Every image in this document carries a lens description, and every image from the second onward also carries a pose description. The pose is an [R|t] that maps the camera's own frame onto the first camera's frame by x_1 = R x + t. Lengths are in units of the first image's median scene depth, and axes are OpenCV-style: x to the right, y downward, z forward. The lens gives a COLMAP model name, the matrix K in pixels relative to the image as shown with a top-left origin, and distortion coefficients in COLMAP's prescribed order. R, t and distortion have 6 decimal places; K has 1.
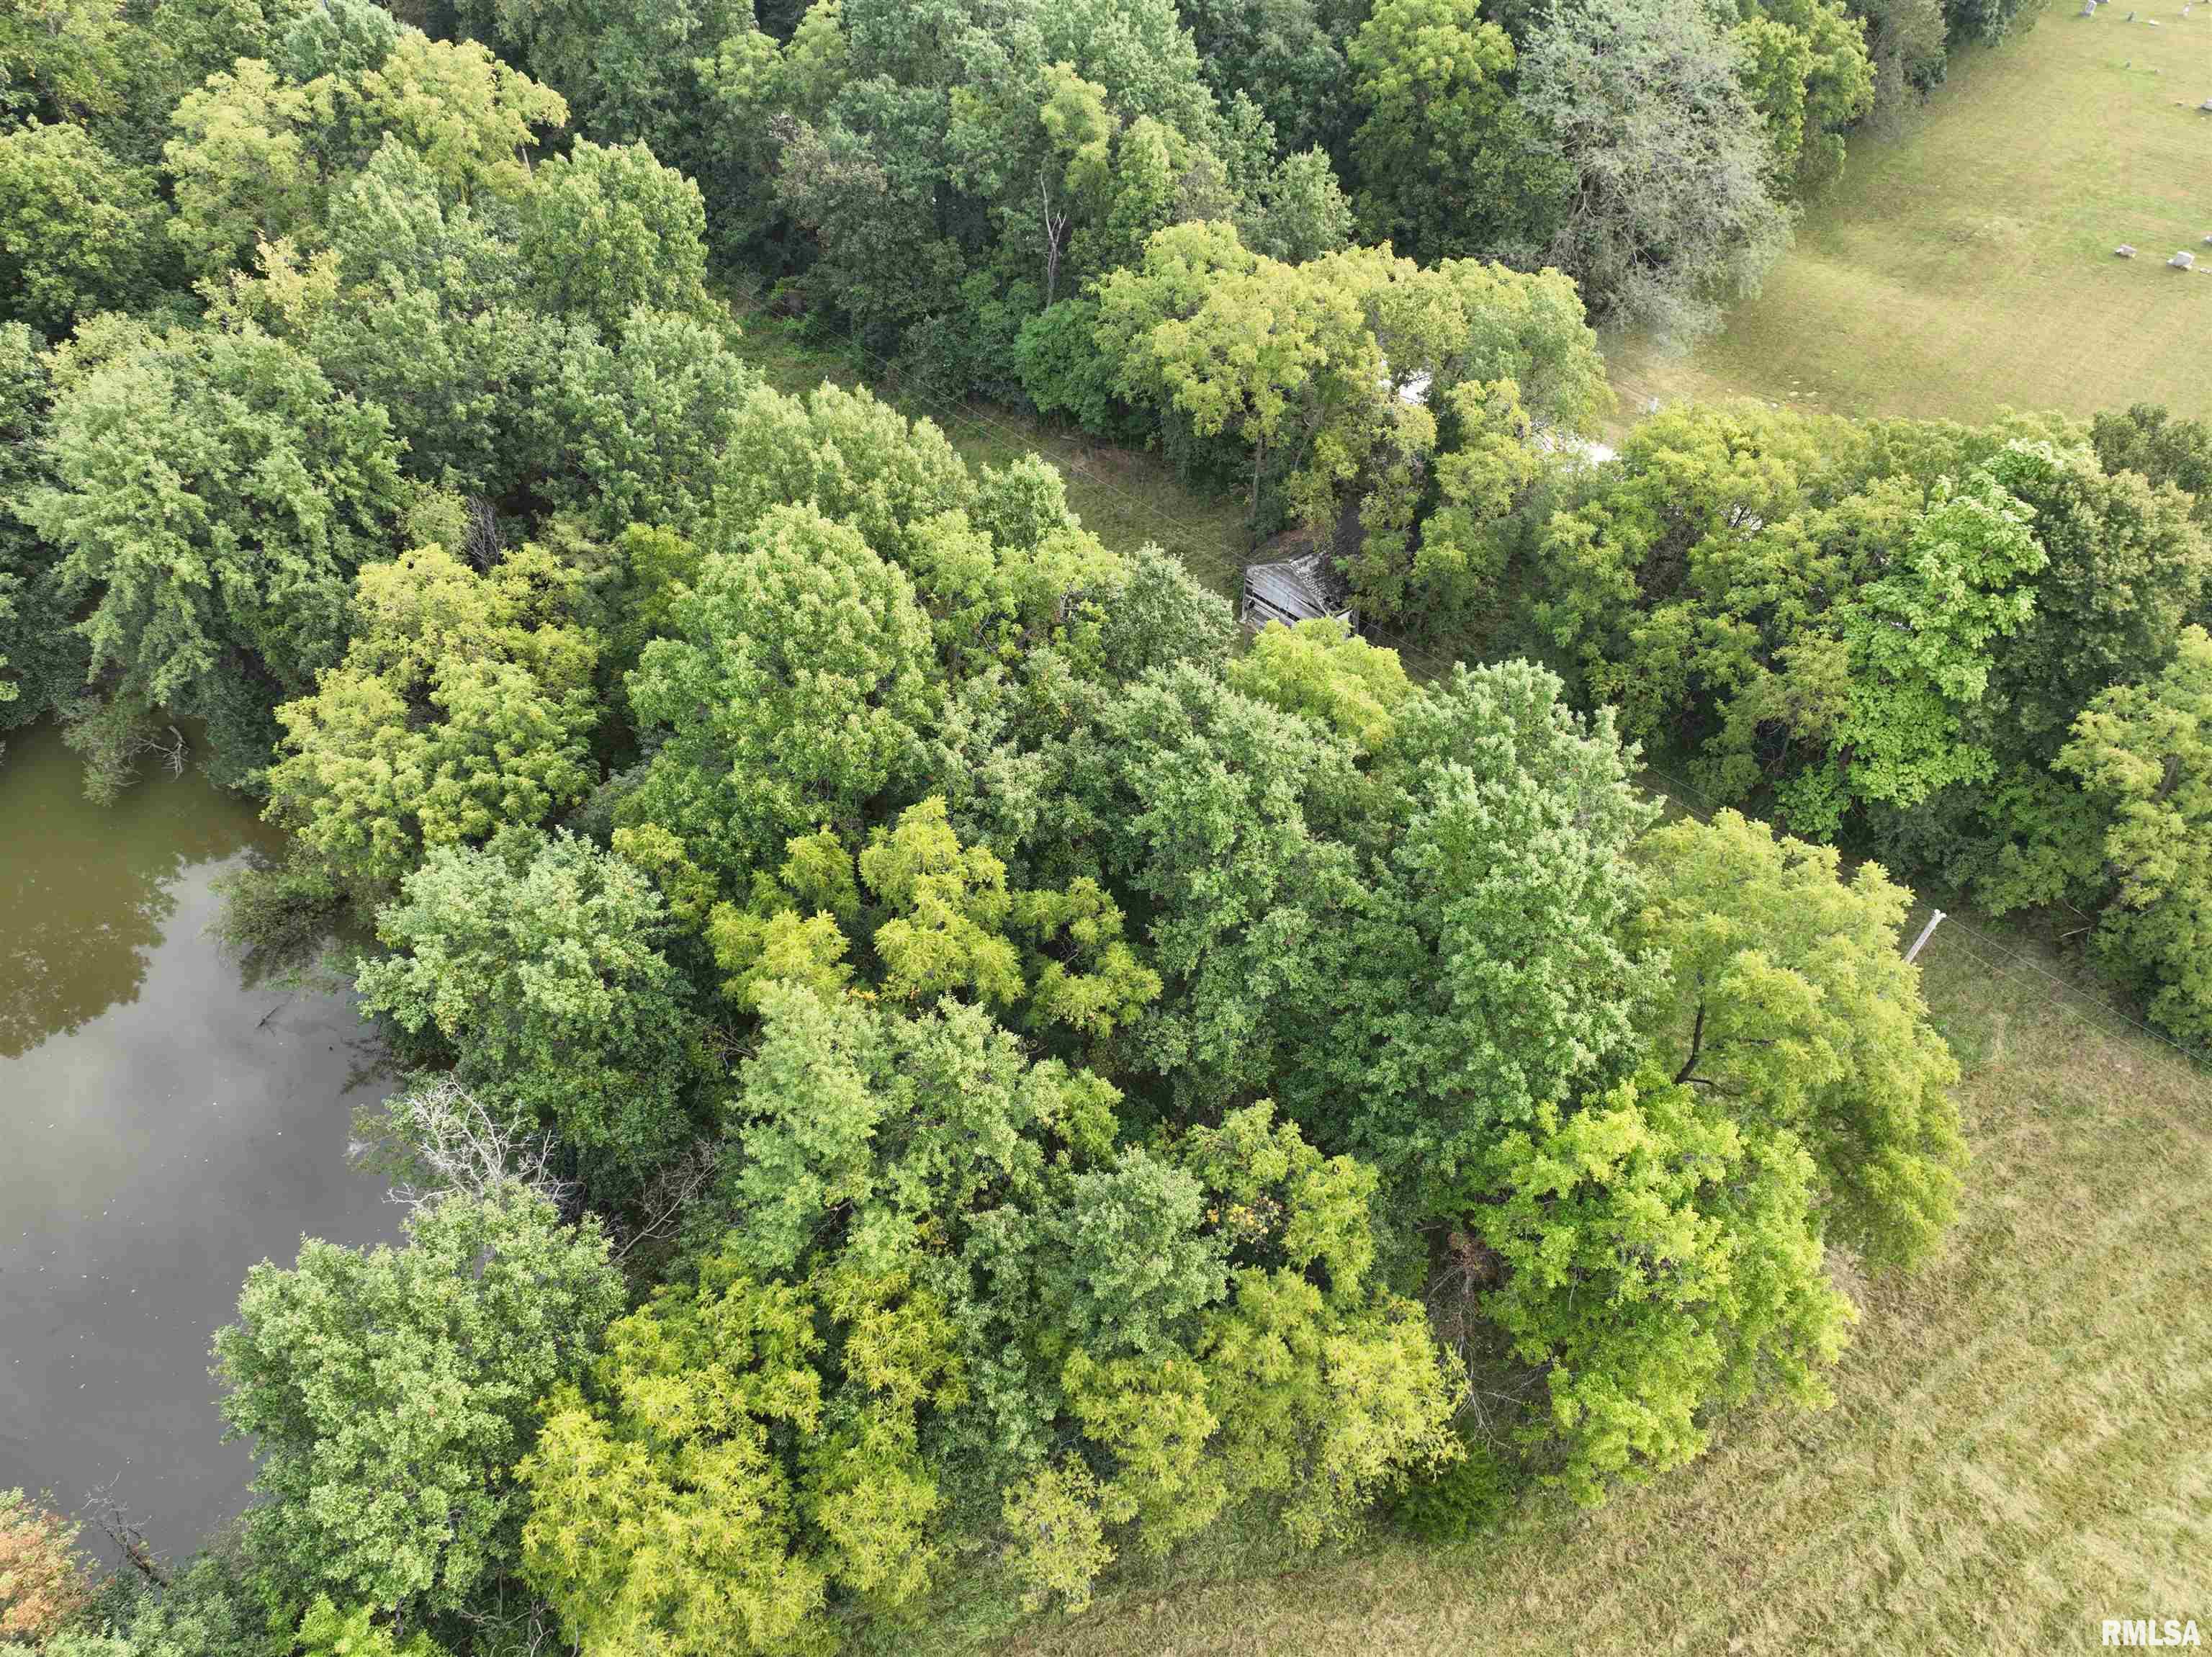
lens RADIAL K [[1543.3, 0, 1096.7], [0, 1543.3, 832.8], [0, 0, 1]] dist [-0.002945, 0.016025]
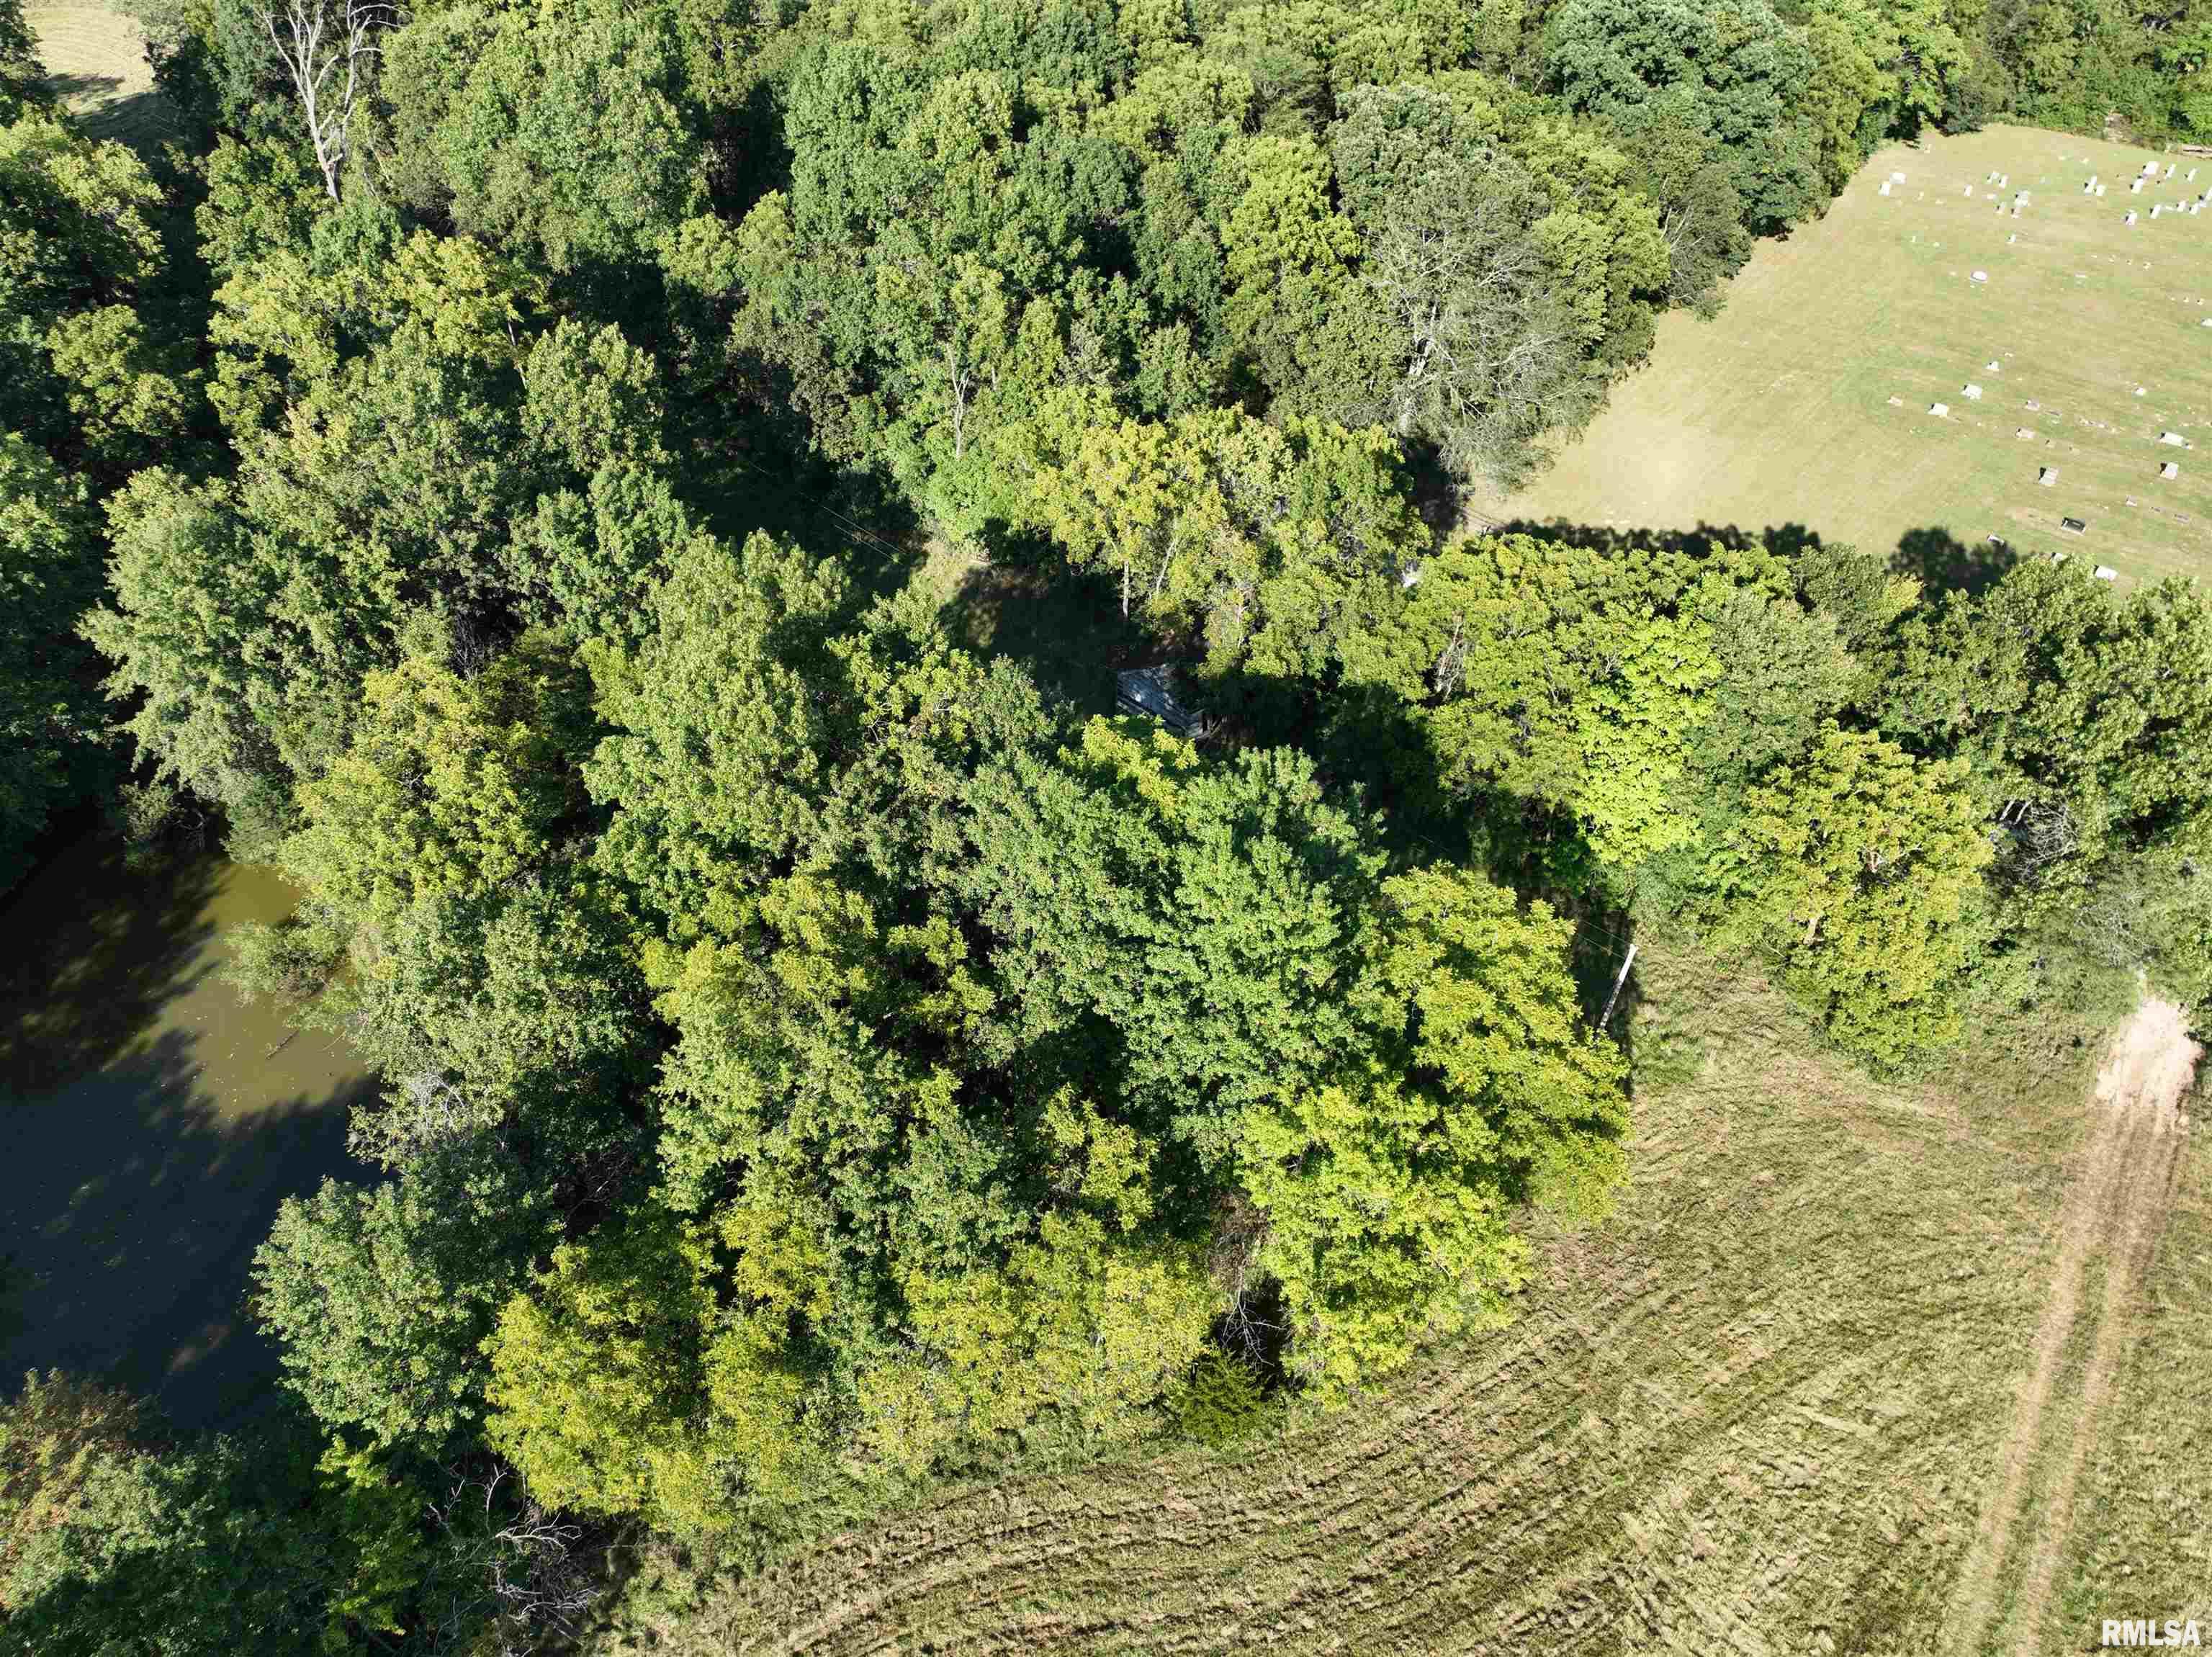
lens RADIAL K [[1543.3, 0, 1111.1], [0, 1543.3, 825.5], [0, 0, 1]] dist [-0.002945, 0.016025]
pose [[0.999700, -0.003982, 0.024171, 0.101421], [0.005585, 0.997764, -0.066601, 0.037847], [-0.023852, 0.066716, 0.997487, -0.274810]]
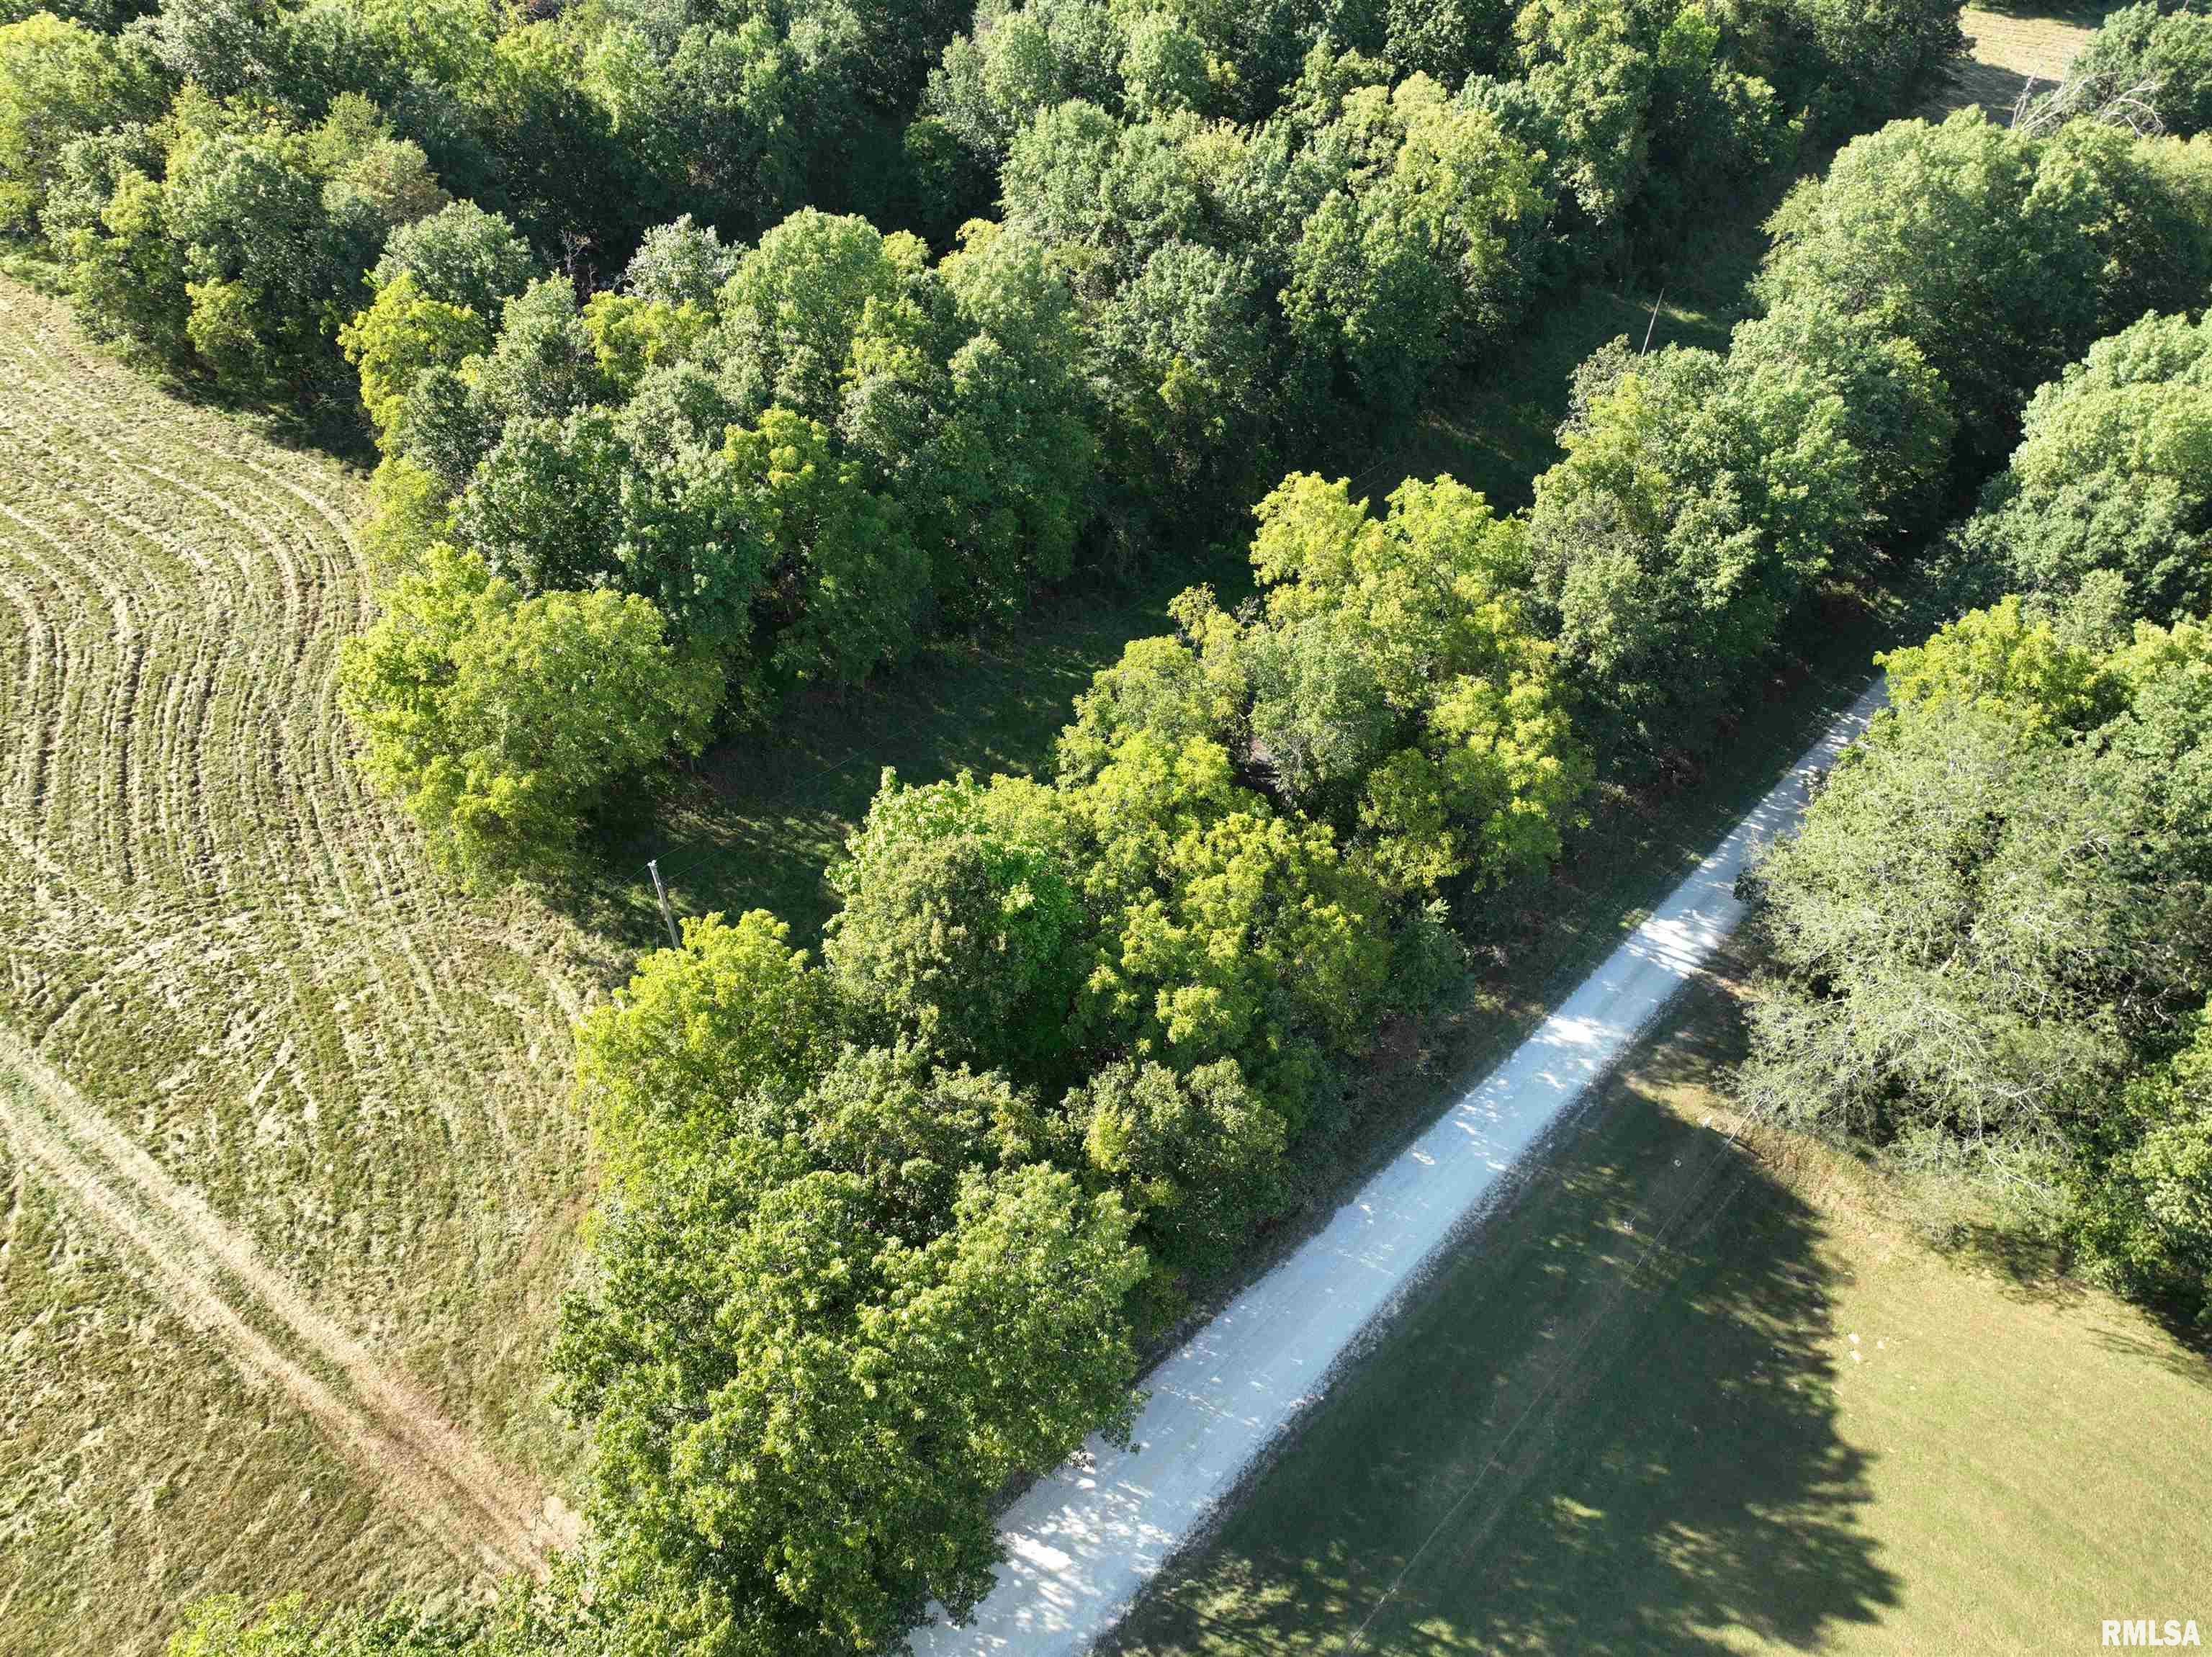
lens RADIAL K [[1543.3, 0, 1108.7], [0, 1543.3, 840.1], [0, 0, 1]] dist [-0.002945, 0.016025]
pose [[0.038741, 0.716279, -0.696738, 1.317799], [-0.776542, 0.460400, 0.430134, -0.716322], [0.628874, 0.524382, 0.574057, 0.394073]]
